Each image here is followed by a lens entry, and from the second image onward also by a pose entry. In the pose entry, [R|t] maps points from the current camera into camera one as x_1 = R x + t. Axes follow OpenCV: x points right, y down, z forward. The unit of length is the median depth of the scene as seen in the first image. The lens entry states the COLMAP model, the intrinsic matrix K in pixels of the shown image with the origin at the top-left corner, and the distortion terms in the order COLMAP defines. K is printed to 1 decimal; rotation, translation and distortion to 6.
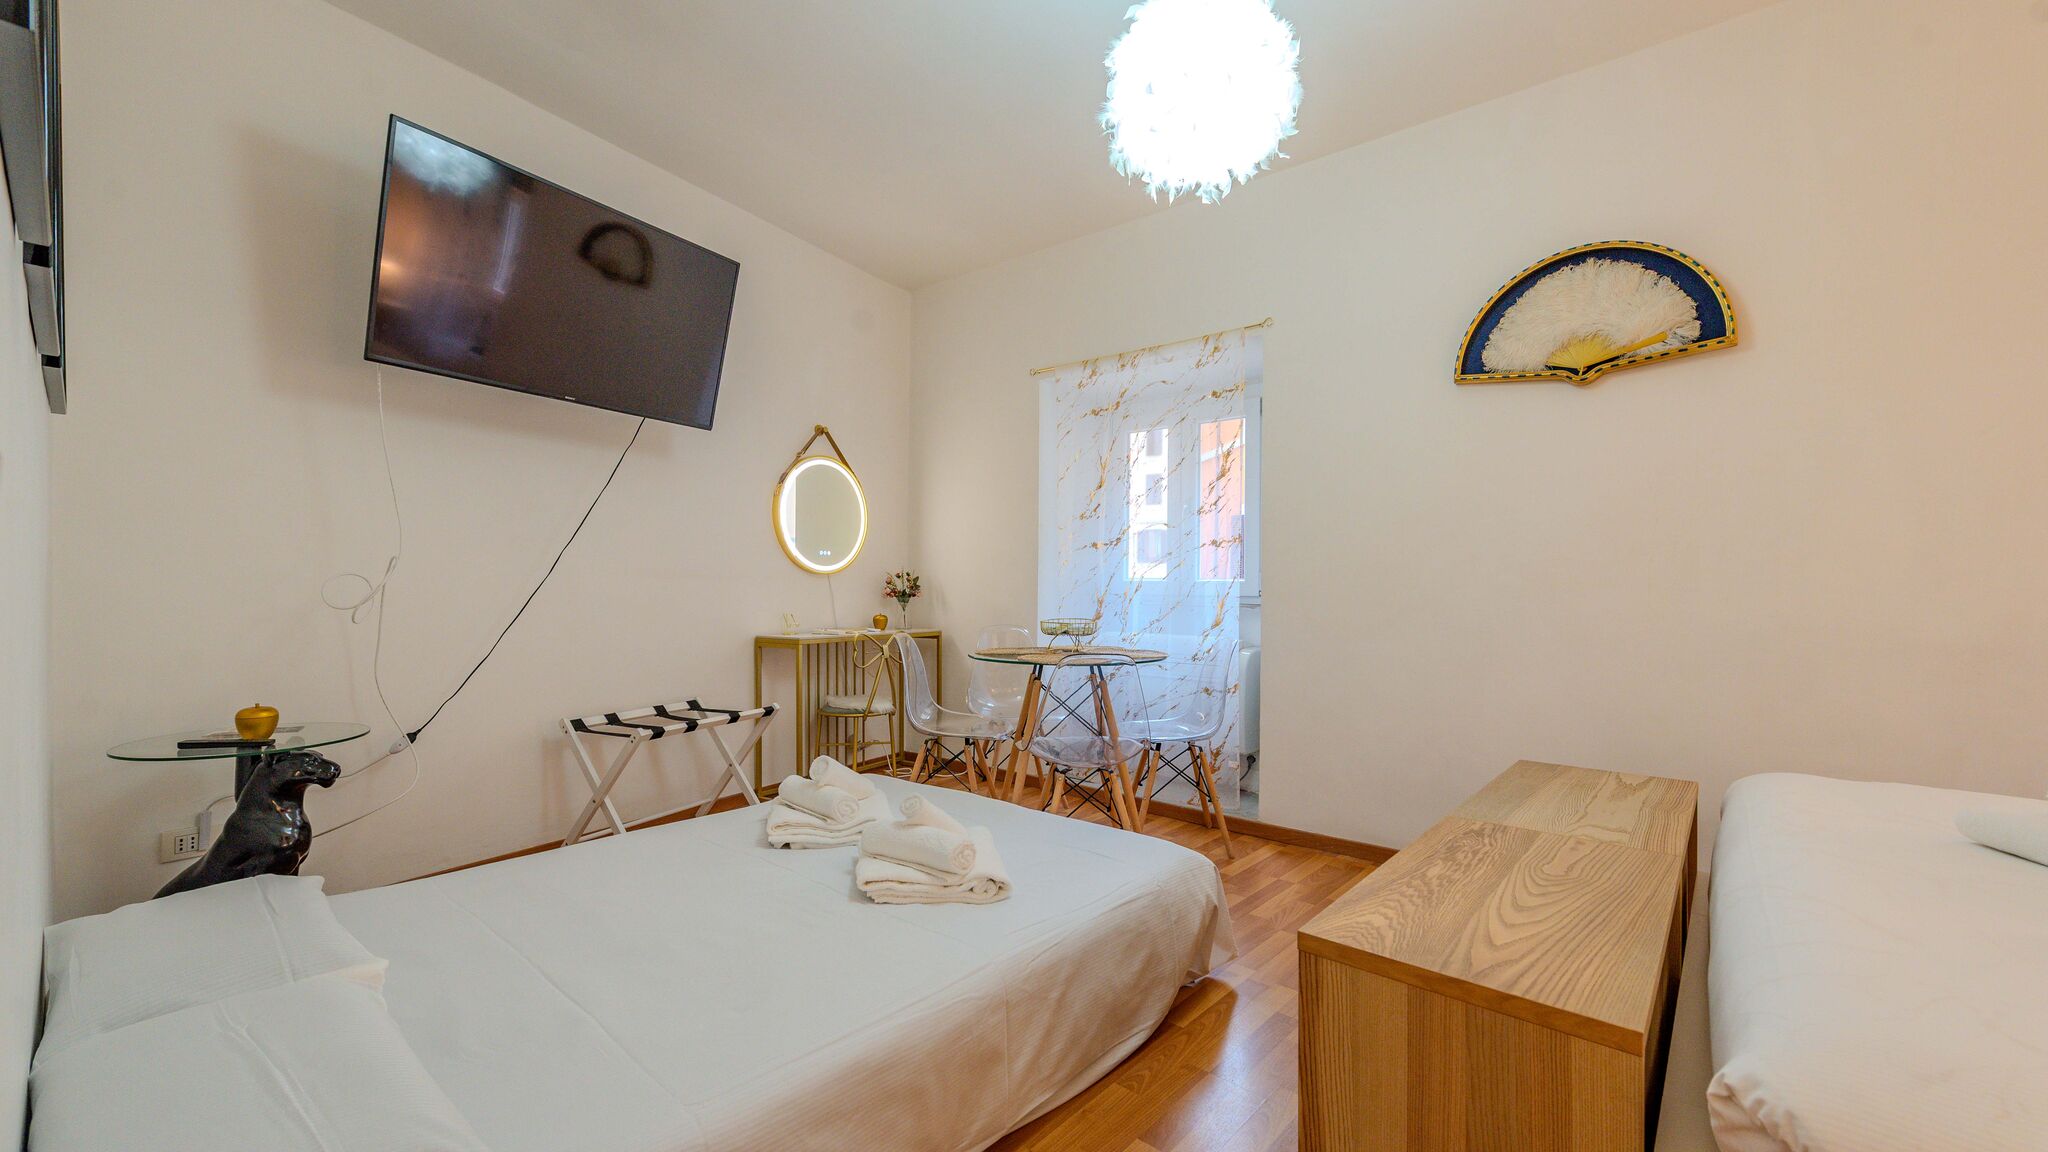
lens RADIAL K [[804.3, 0, 1021.0], [0, 804.3, 595.3], [0, 0, 1]] dist [0.002254, -0.000234]
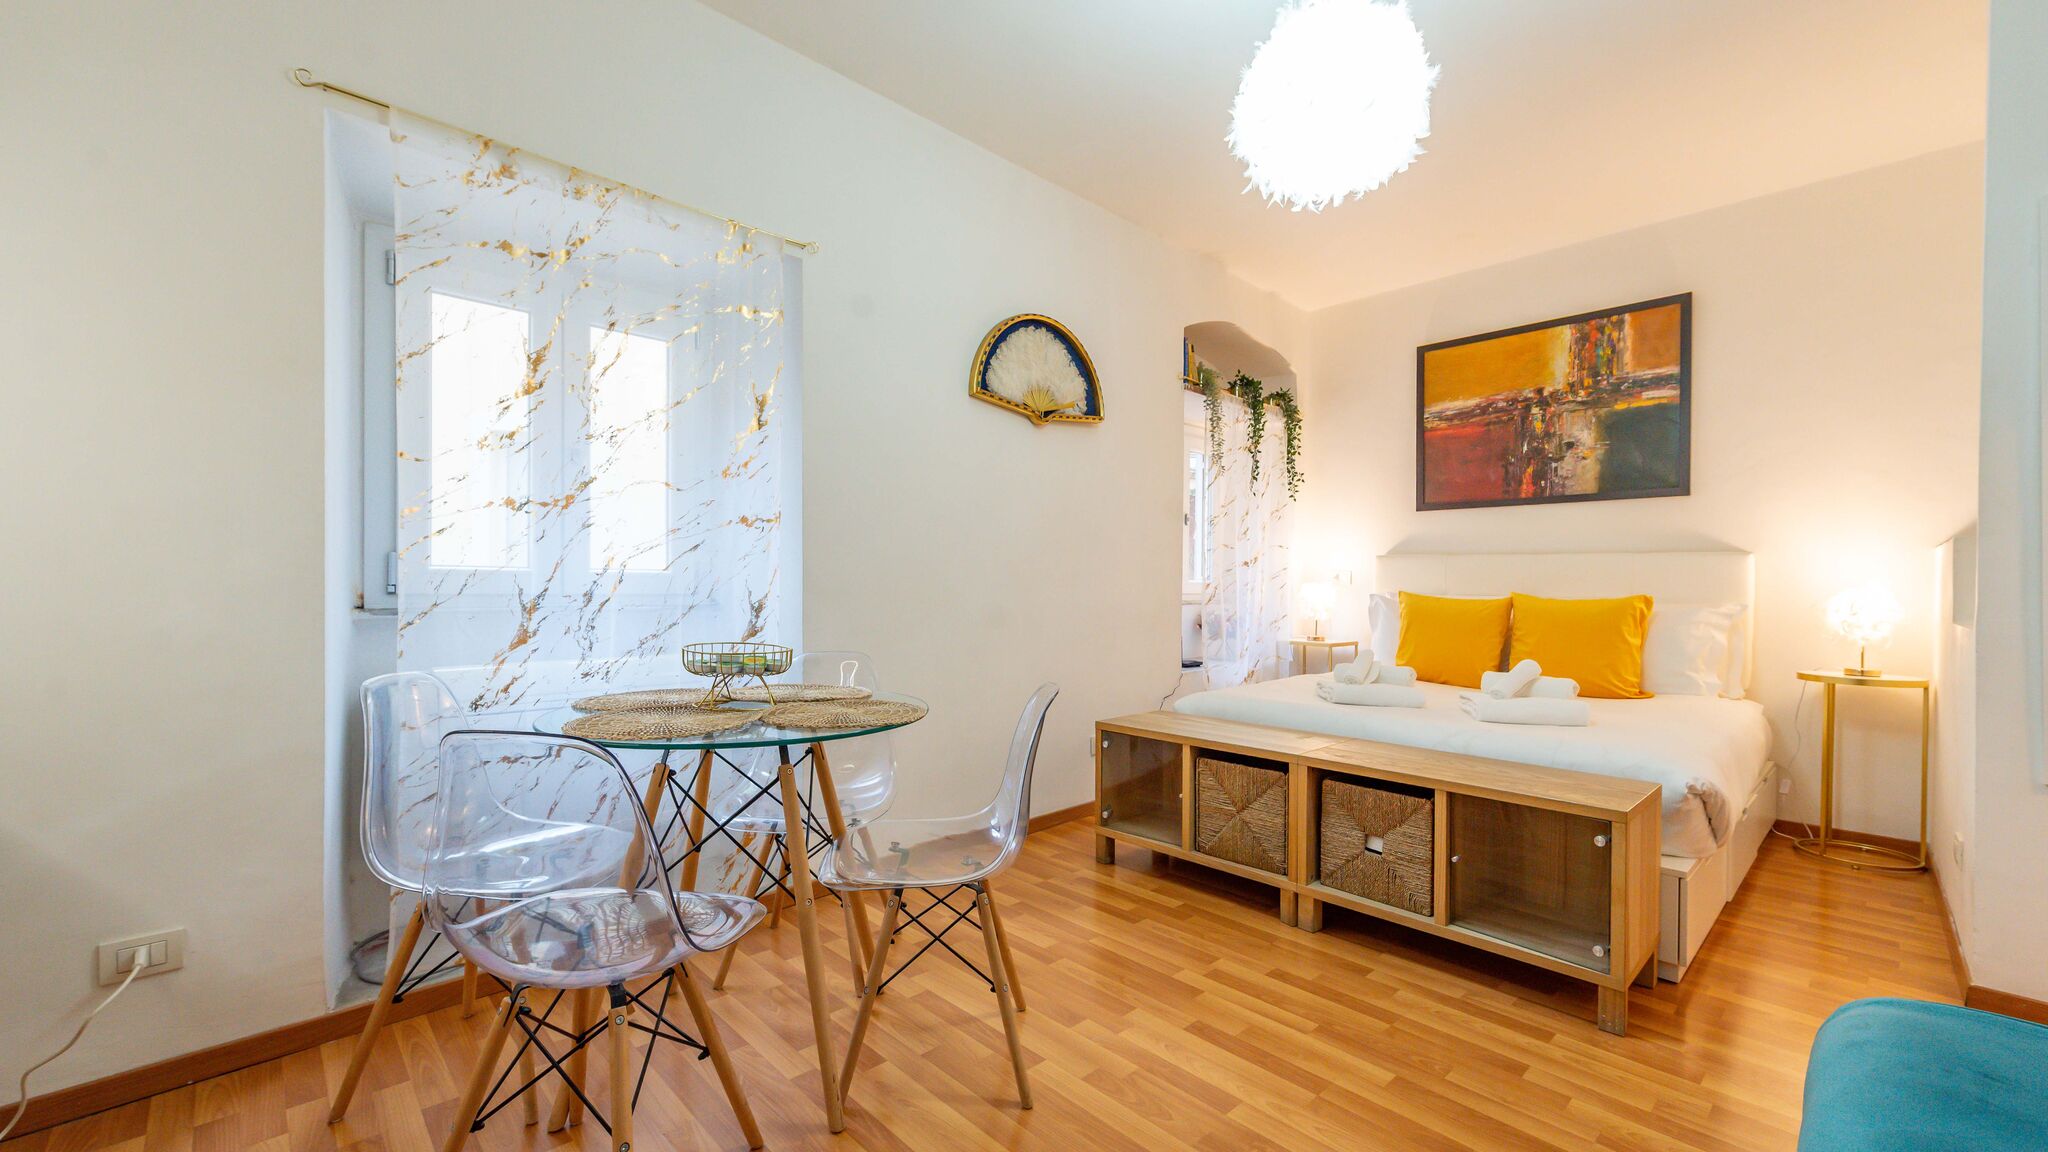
lens RADIAL K [[838.0, 0, 1009.0], [0, 838.0, 588.2], [0, 0, 1]] dist [0.011581, 0.000160]
pose [[0.090032, -0.012158, 0.995865, -0.634140], [0.003153, 0.999924, 0.011923, -0.018442], [-0.995934, 0.002067, 0.090064, 0.930720]]
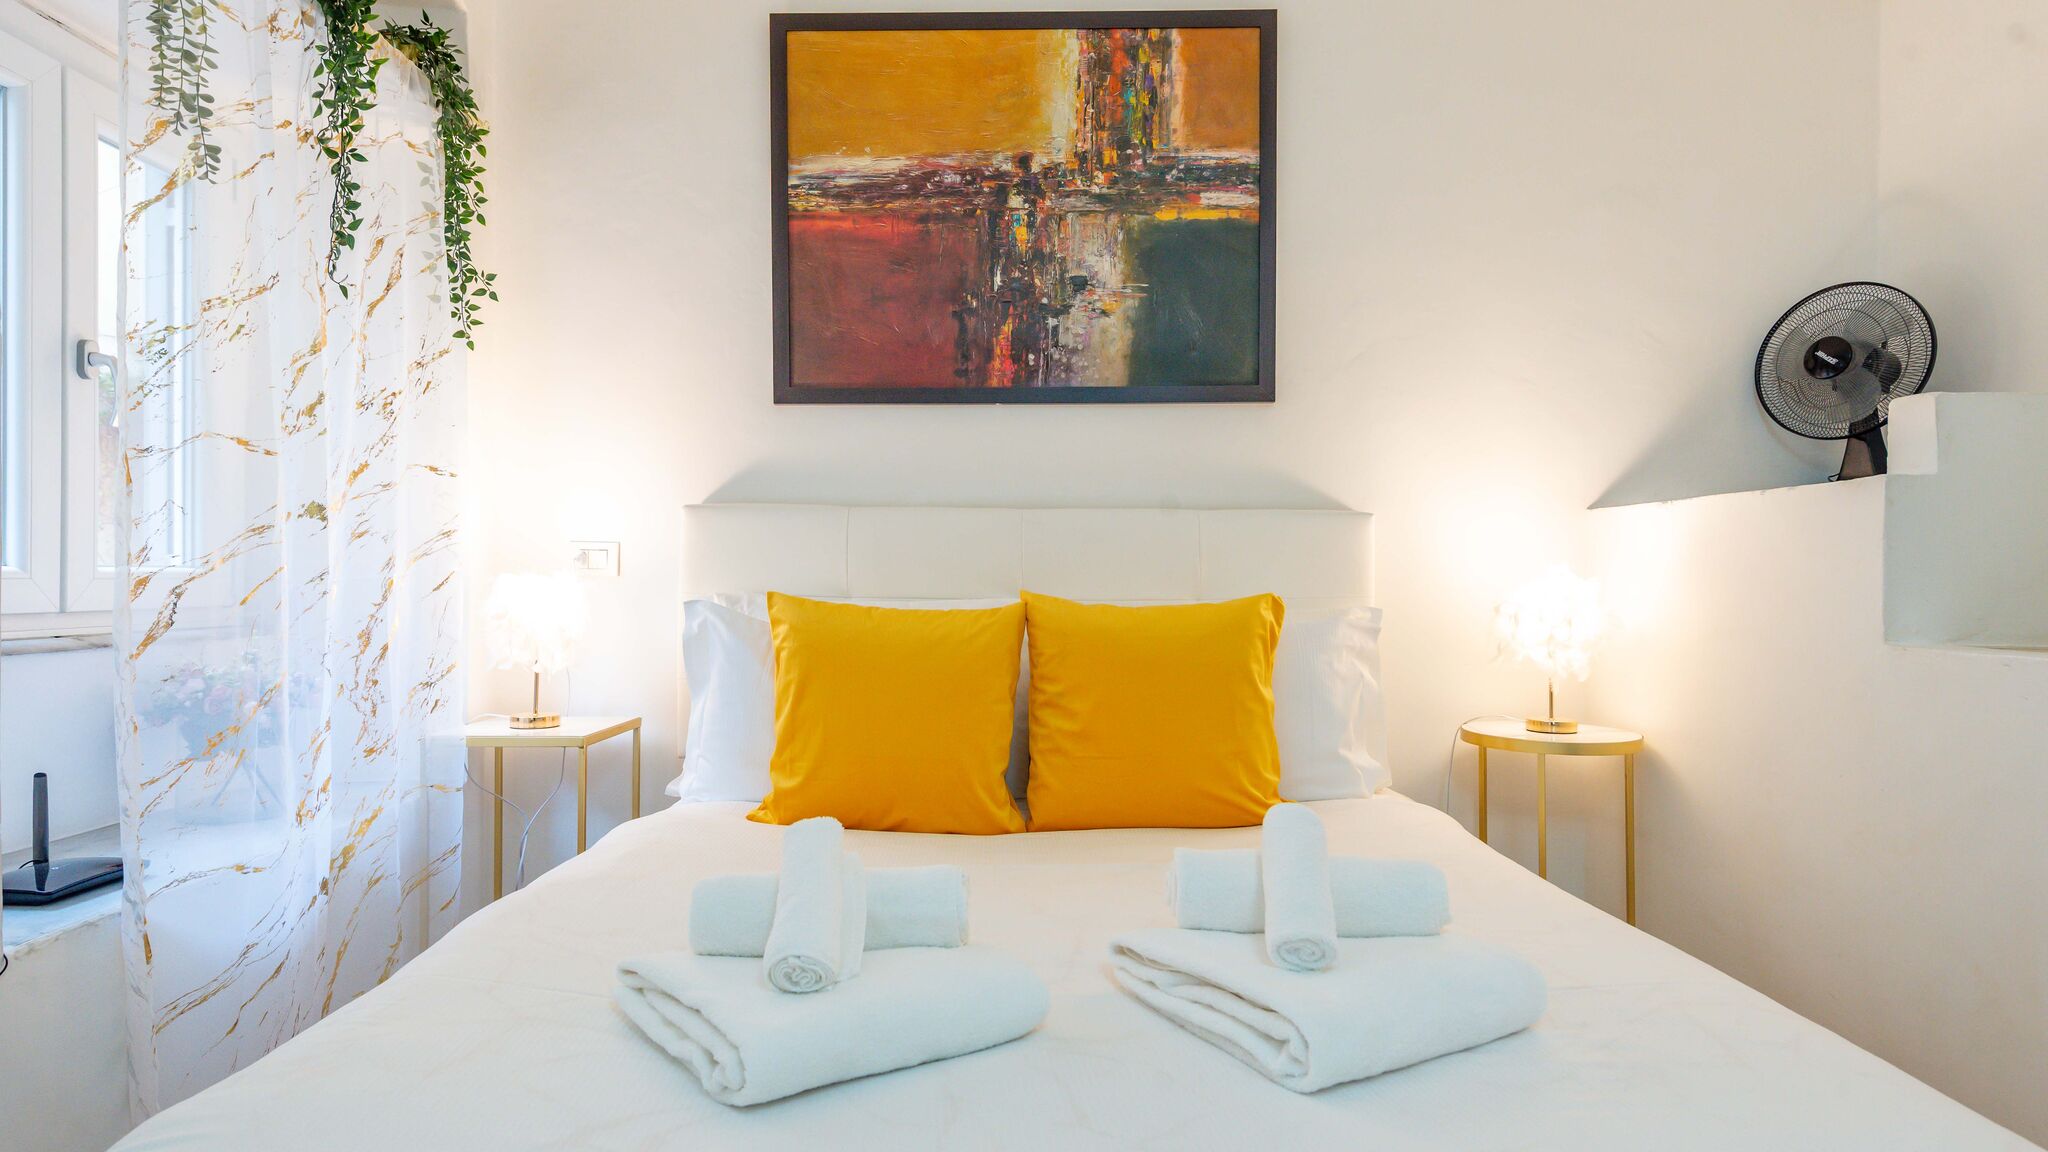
lens RADIAL K [[1121.6, 0, 1024.0], [0, 1121.6, 576.0], [0, 0, 1]] dist [0.037817, -0.035286]
pose [[-0.666300, -0.005529, 0.745663, 0.316770], [0.003538, 0.999938, 0.010575, -0.011586], [-0.745675, 0.009685, -0.666240, 0.739491]]
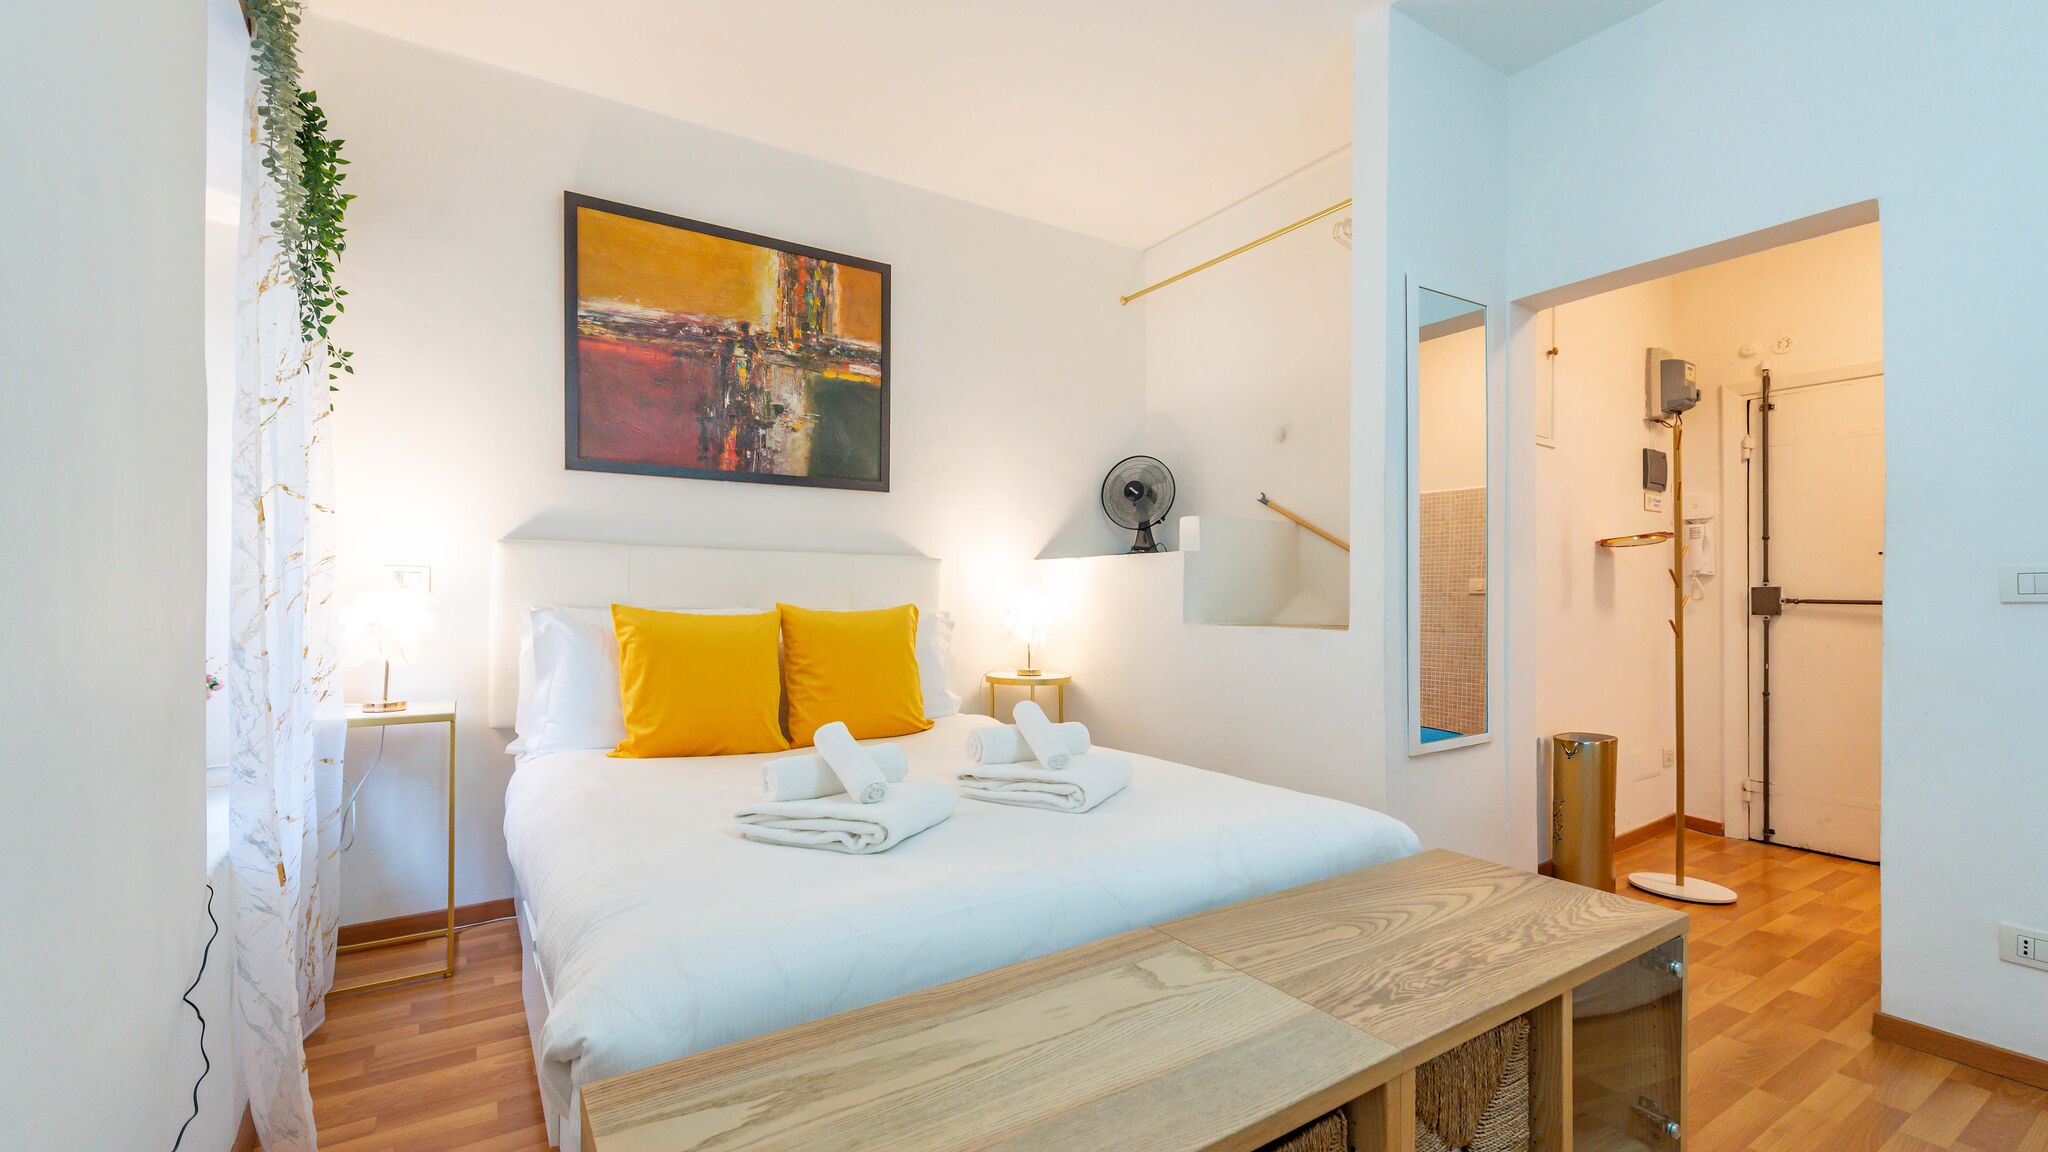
lens RADIAL K [[828.9, 0, 961.2], [0, 828.9, 595.7], [0, 0, 1]] dist [0.012548, -0.000207]
pose [[-0.956811, -0.009372, 0.290561, 0.443089], [-0.005774, 0.999896, 0.013239, -0.014830], [-0.290655, 0.010990, -0.956765, 1.090228]]
